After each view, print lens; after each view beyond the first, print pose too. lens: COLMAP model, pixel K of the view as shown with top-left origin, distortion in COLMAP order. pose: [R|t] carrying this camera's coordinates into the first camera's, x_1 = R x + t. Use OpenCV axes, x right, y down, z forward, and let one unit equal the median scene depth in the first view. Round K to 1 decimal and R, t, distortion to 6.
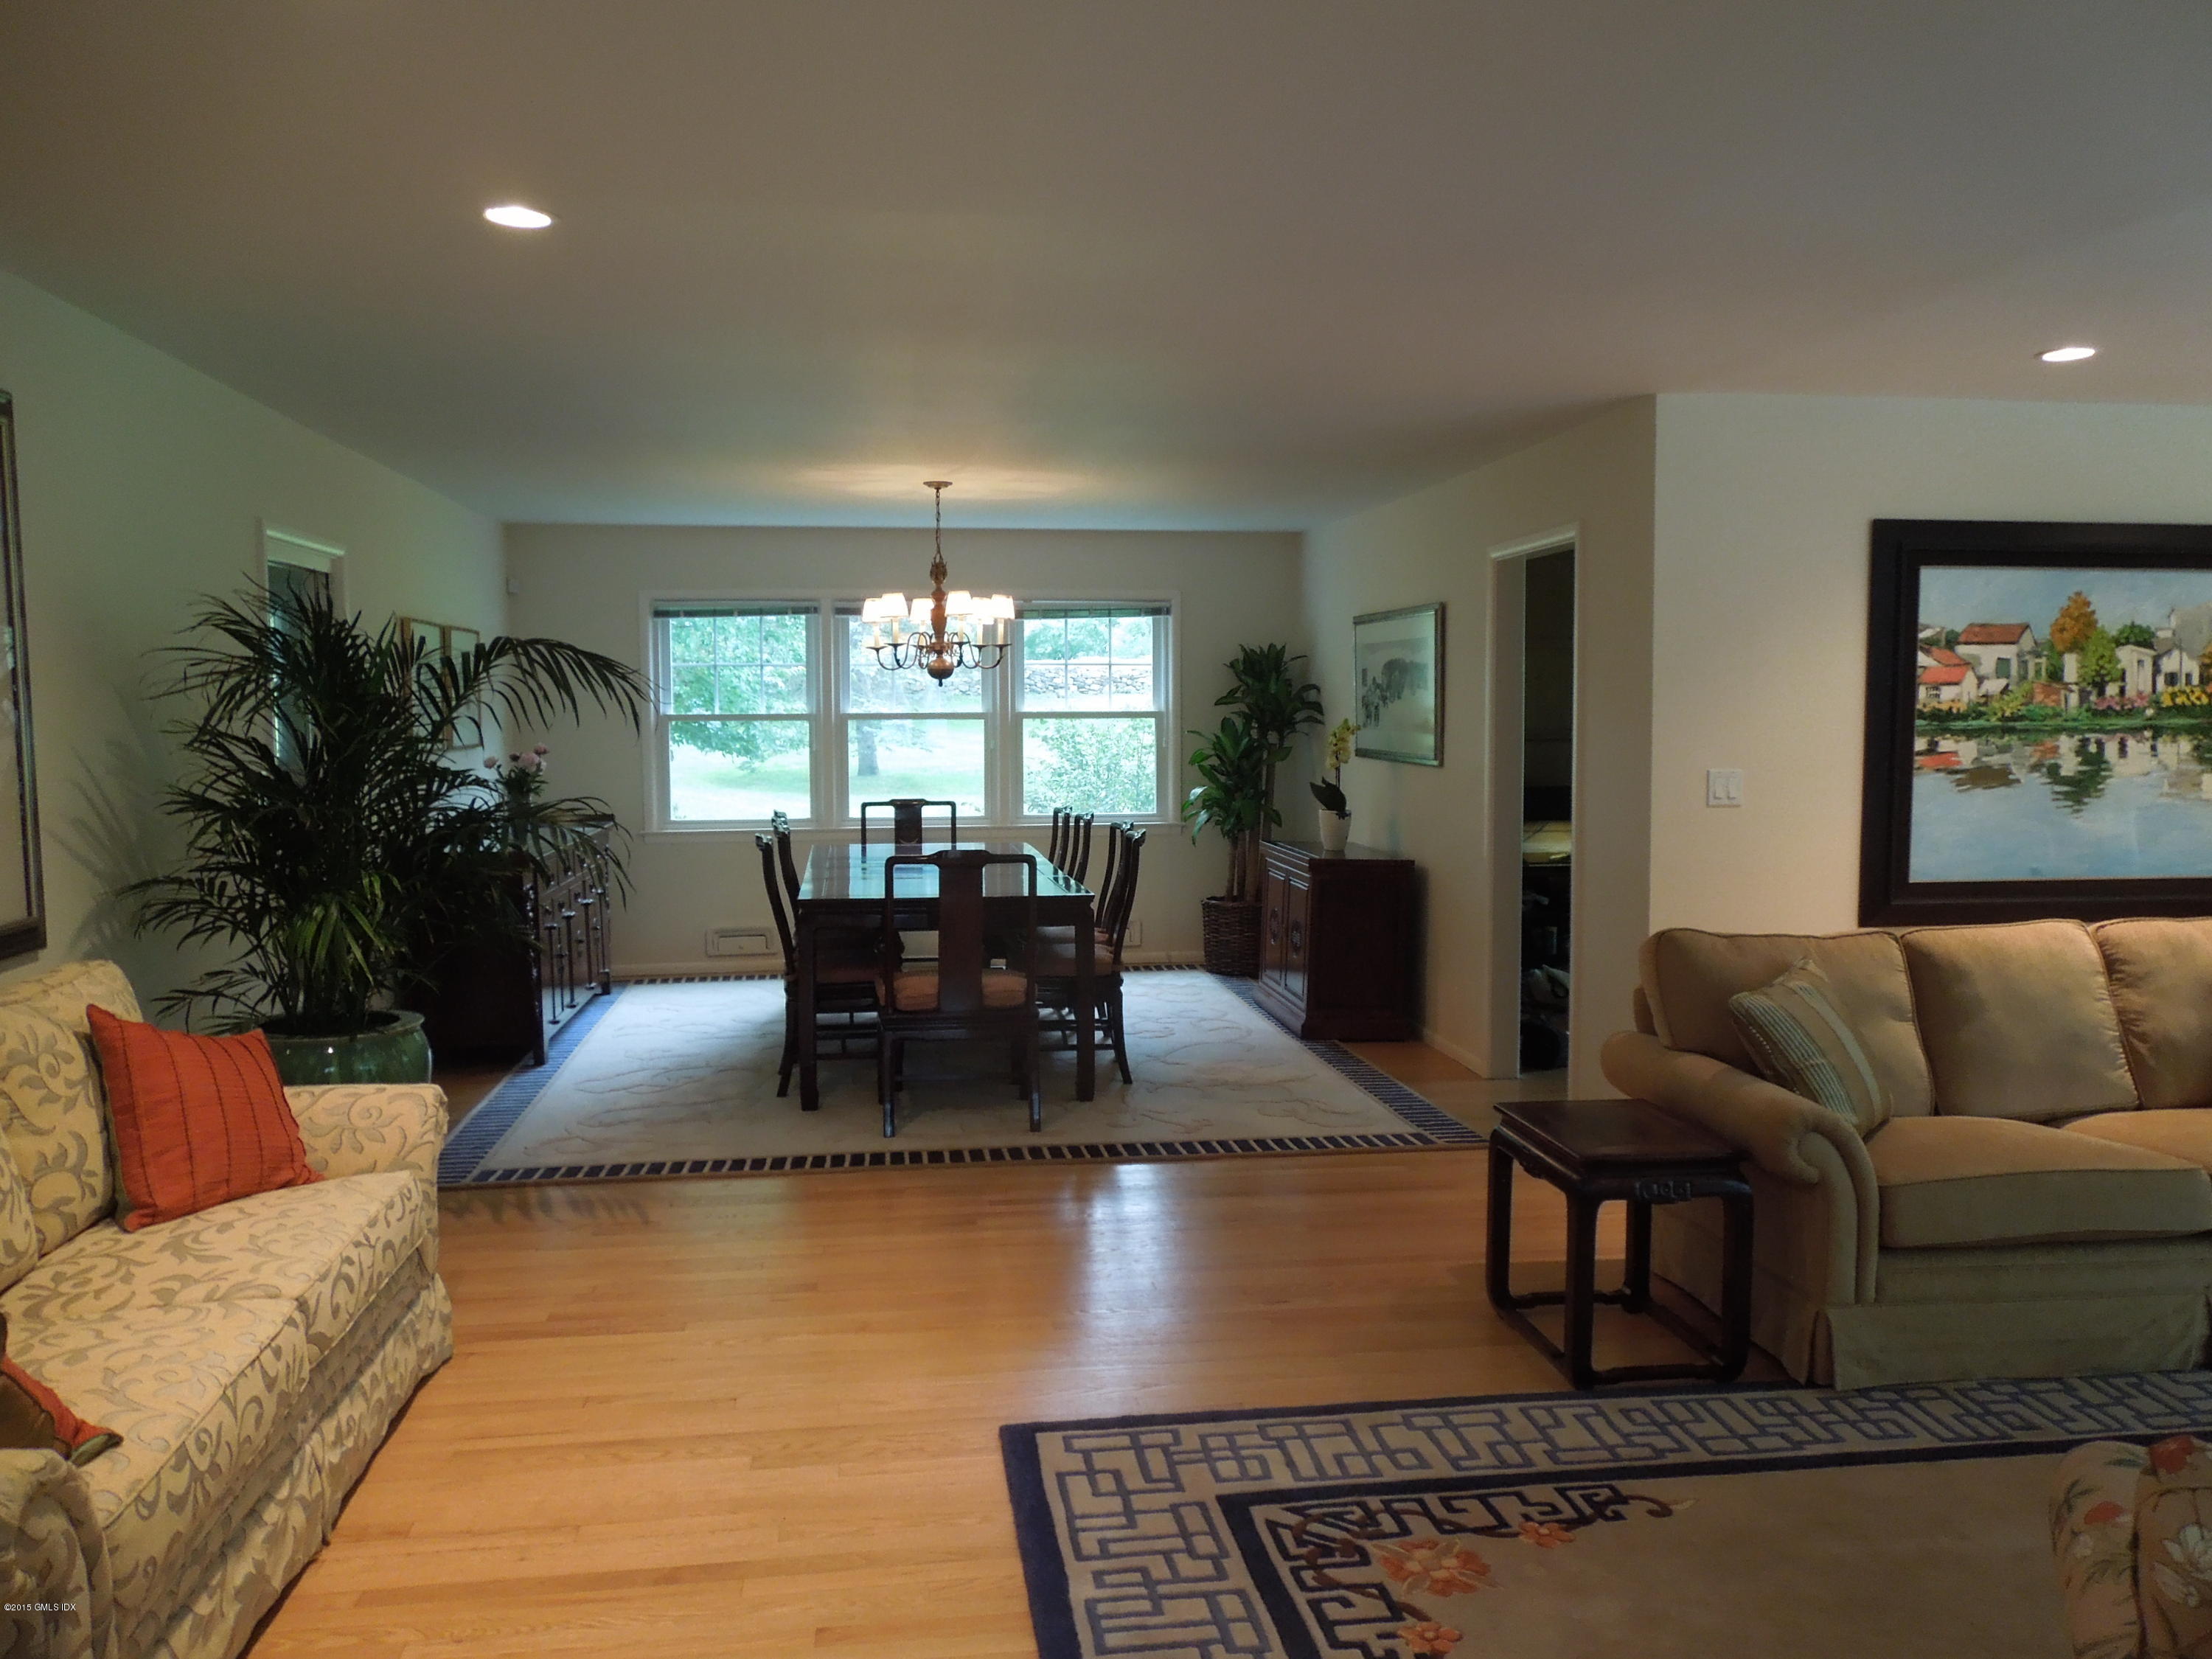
lens RADIAL K [[1692.1, 0, 1106.0], [0, 1692.1, 829.5], [0, 0, 1]] dist [-0.004069, -0.000620]
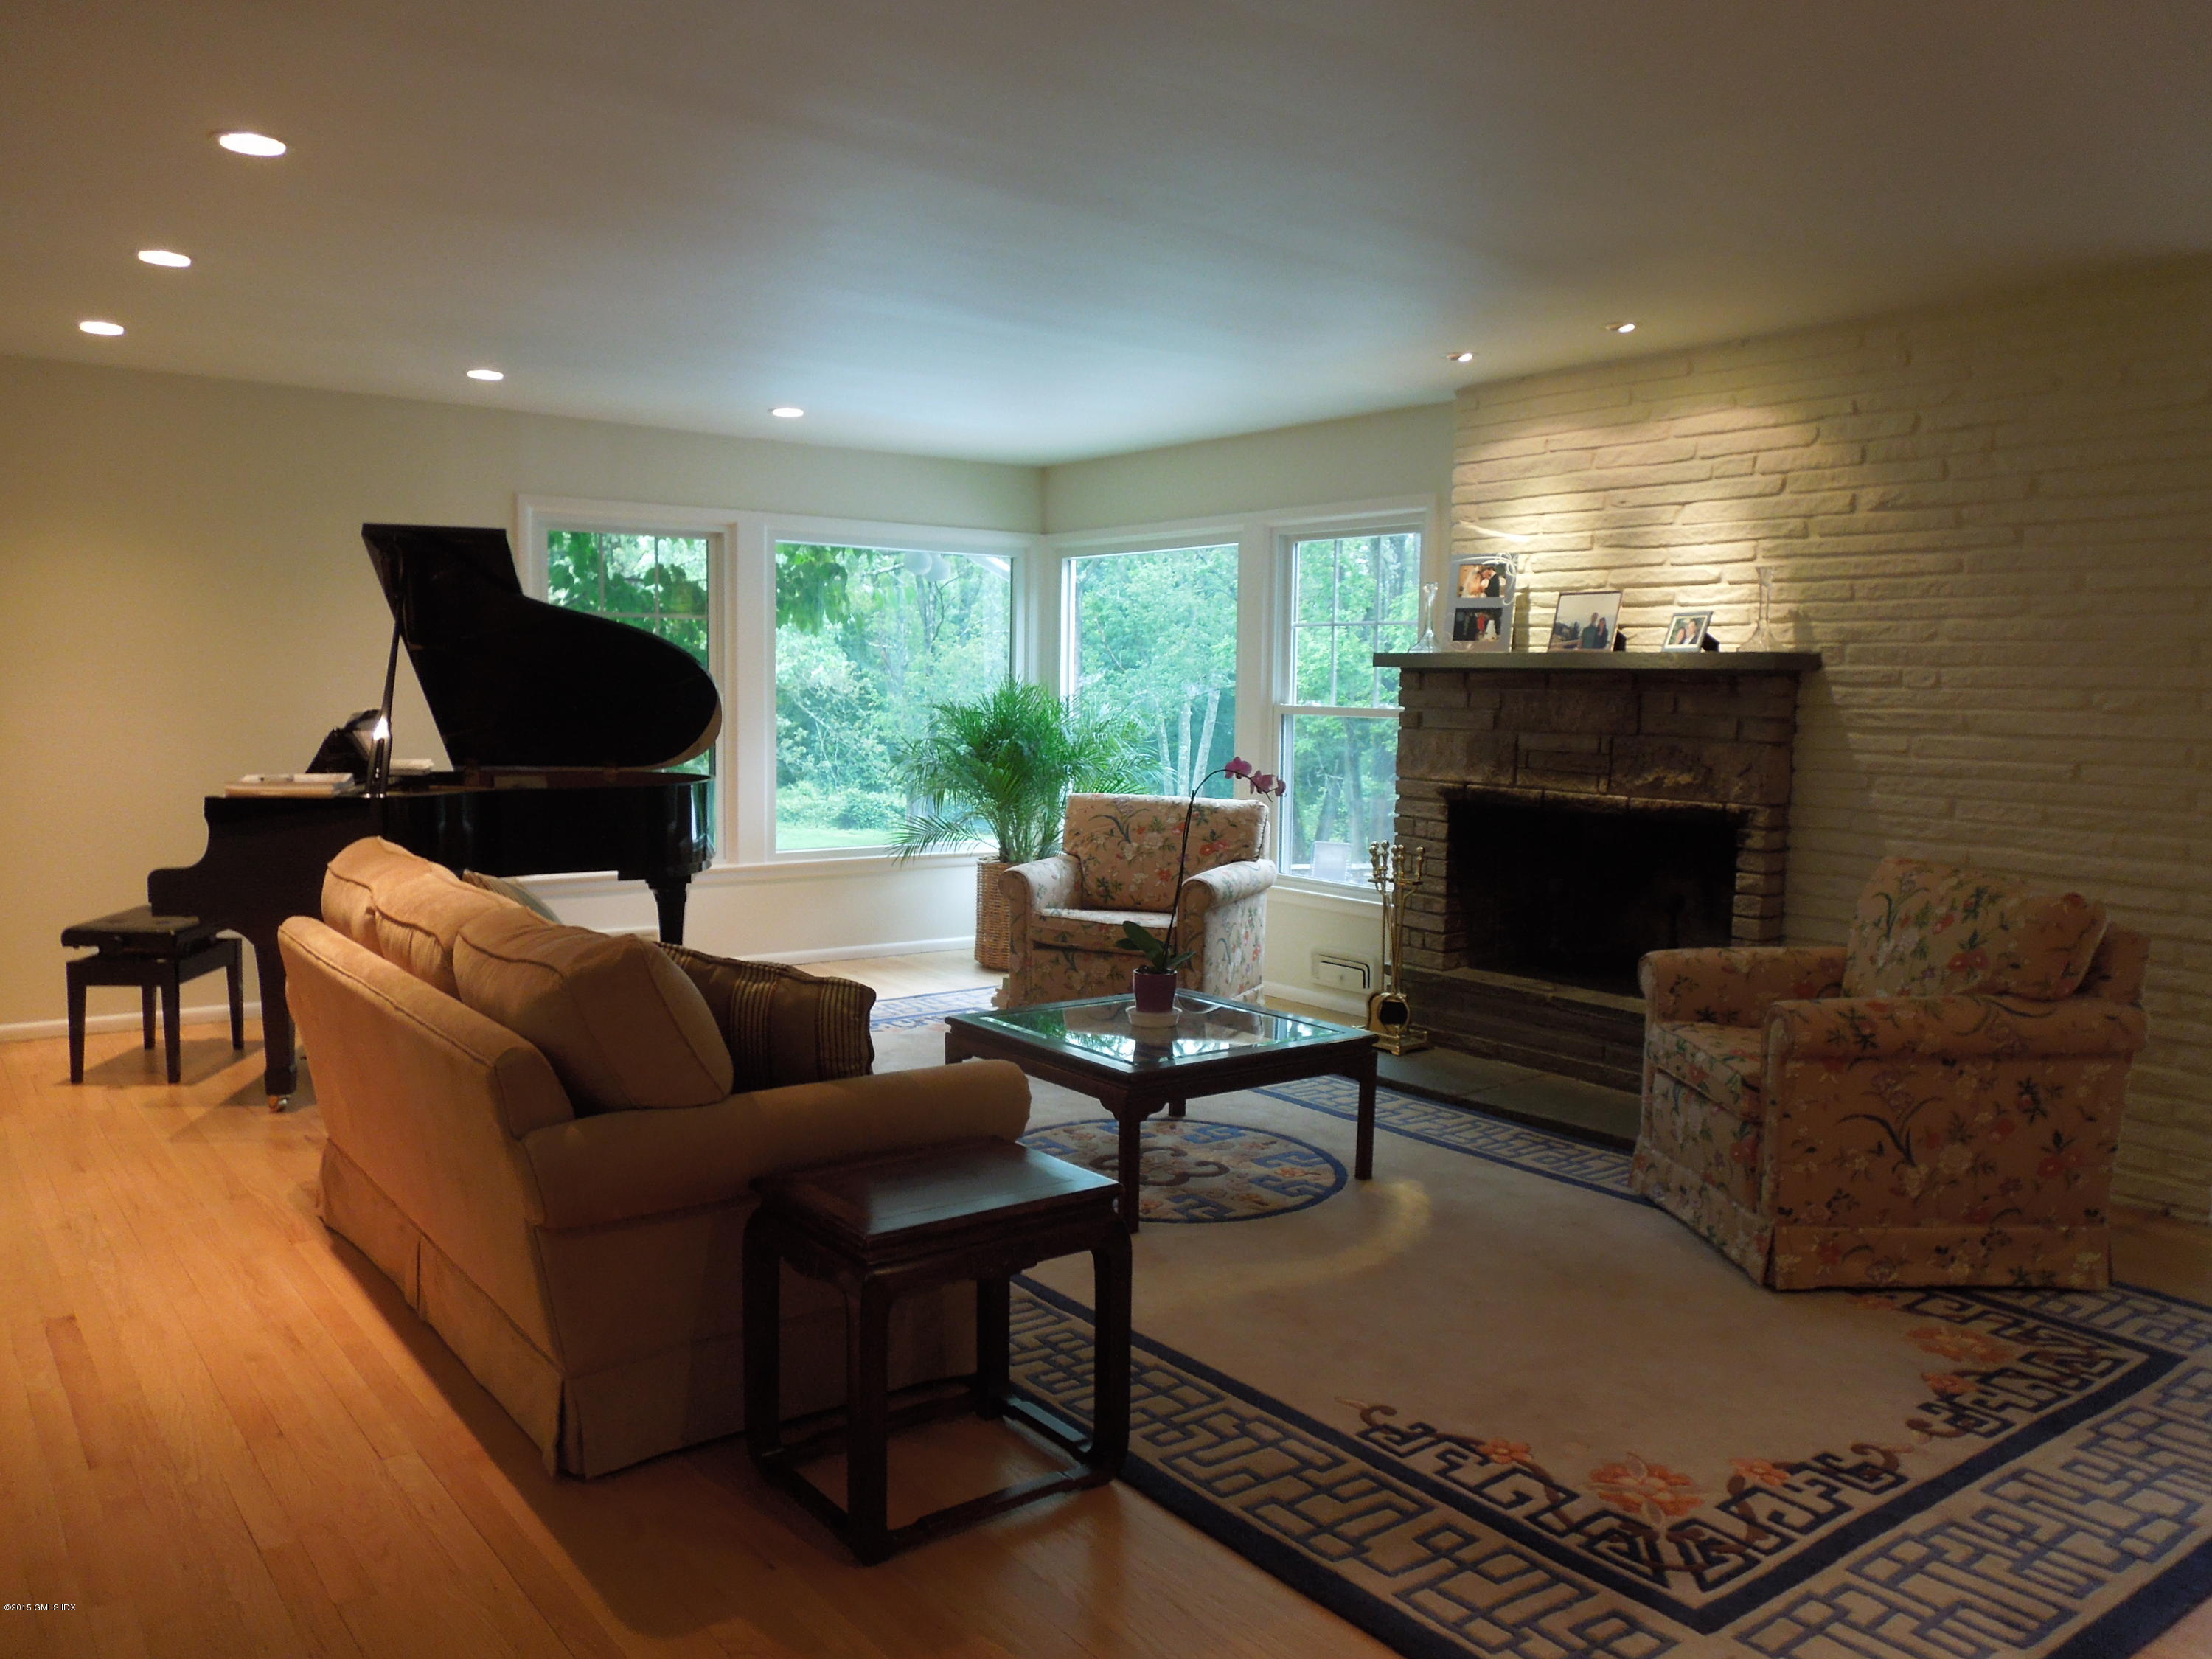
lens RADIAL K [[1692.1, 0, 1106.0], [0, 1692.1, 829.5], [0, 0, 1]] dist [-0.004069, -0.000620]
pose [[-0.489276, -0.081376, 0.868324, -0.446674], [0.053207, 0.990998, 0.122853, -0.075034], [-0.870504, 0.106310, -0.480542, 1.611181]]
